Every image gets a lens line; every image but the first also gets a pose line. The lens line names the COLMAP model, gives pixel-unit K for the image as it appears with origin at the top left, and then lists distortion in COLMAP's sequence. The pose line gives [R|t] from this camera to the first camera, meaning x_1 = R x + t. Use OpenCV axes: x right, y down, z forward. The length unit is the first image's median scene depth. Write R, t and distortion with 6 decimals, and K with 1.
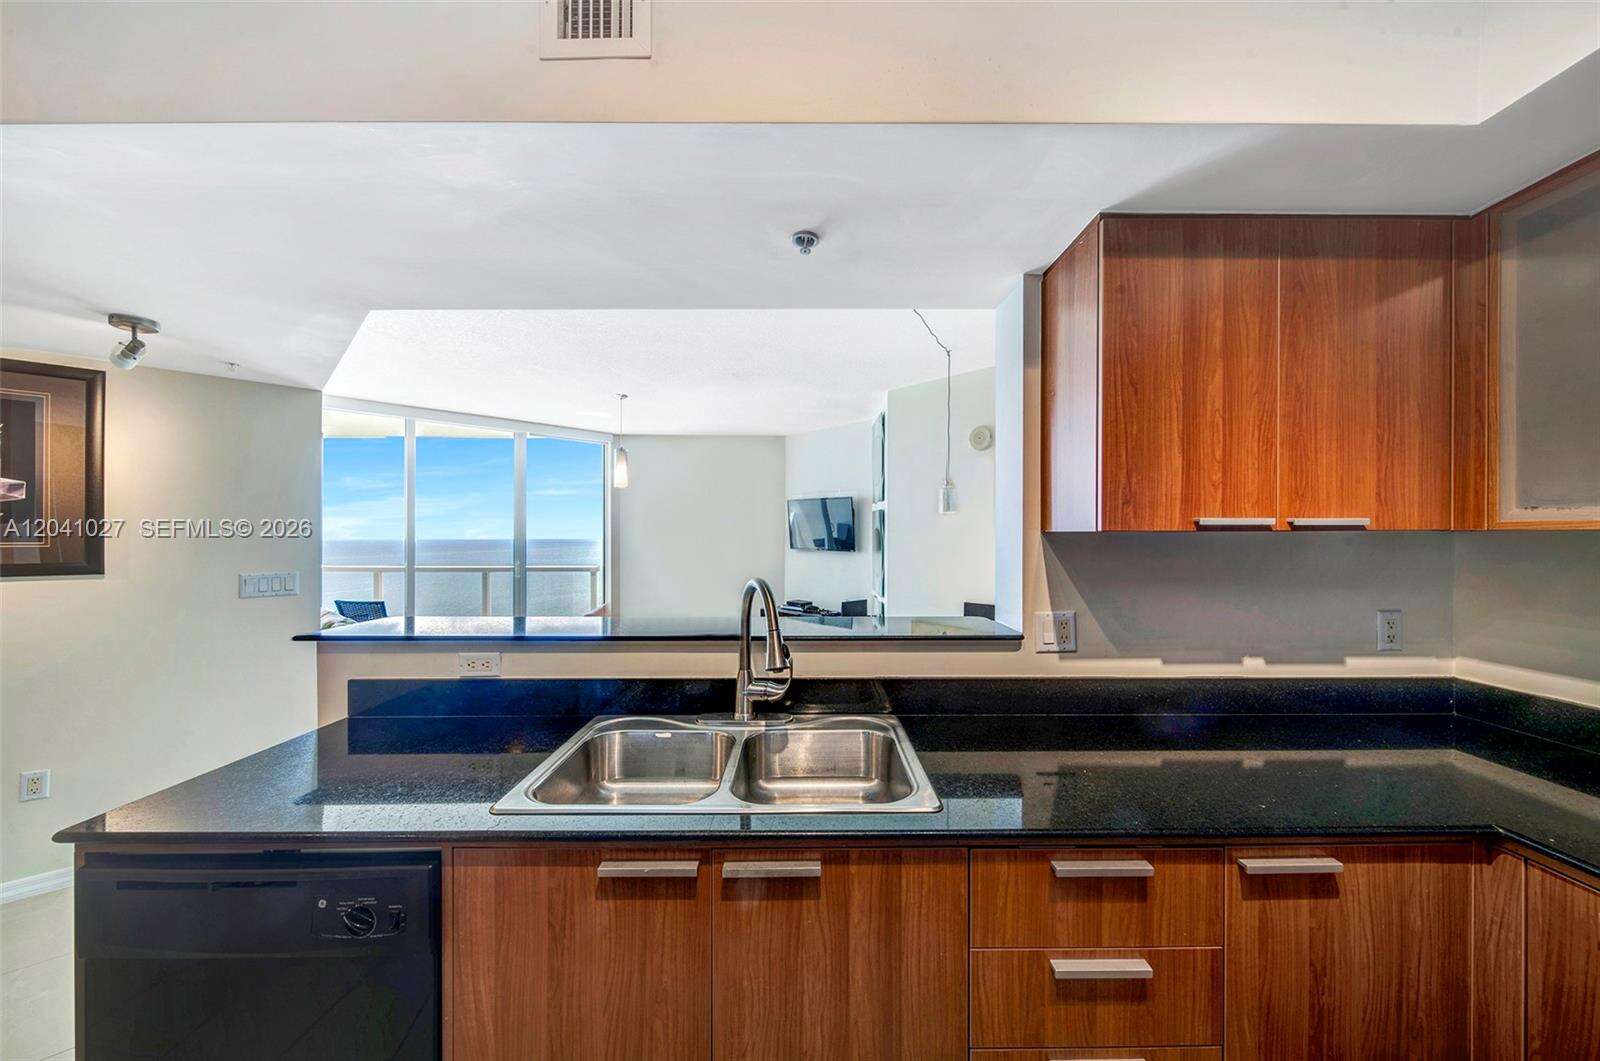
lens RADIAL K [[575.9, 0, 806.9], [0, 575.9, 527.8], [0, 0, 1]] dist [-0.001108, -0.000234]
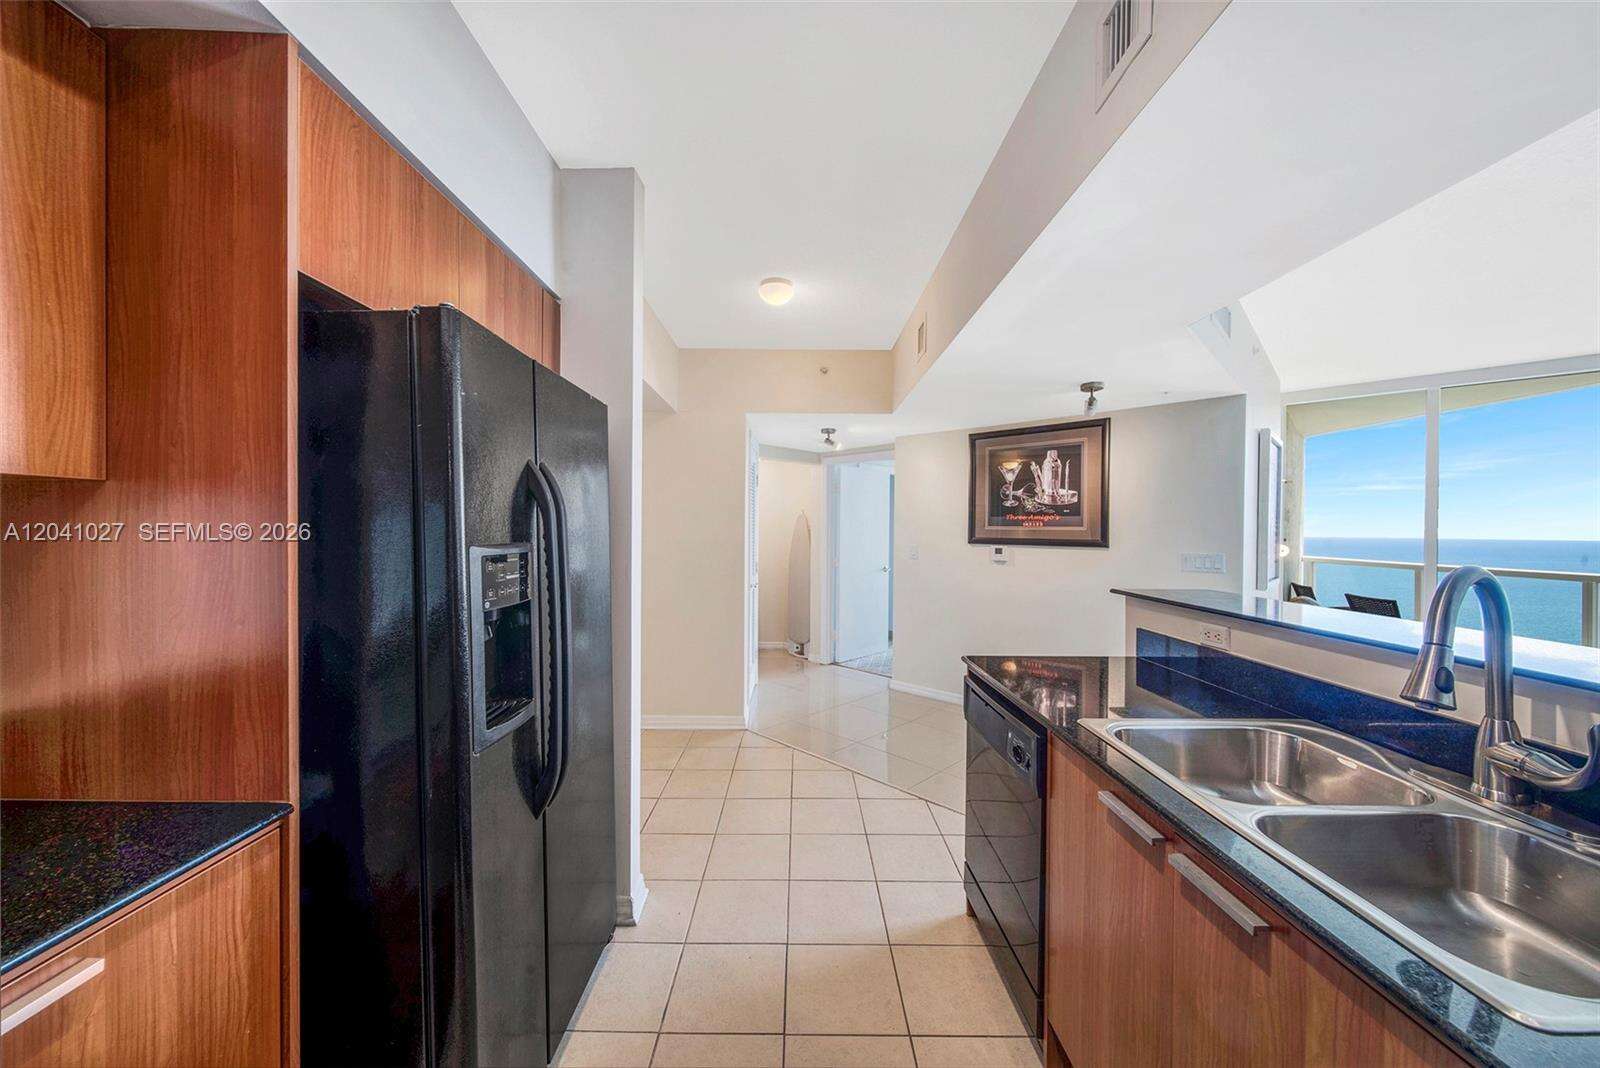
lens RADIAL K [[575.9, 0, 806.9], [0, 575.9, 531.3], [0, 0, 1]] dist [-0.001108, -0.000234]
pose [[0.000953, 0.004993, -0.999987, 0.487025], [0.002503, 0.999984, 0.004995, 0.037379], [0.999996, -0.002508, 0.000940, 0.248499]]
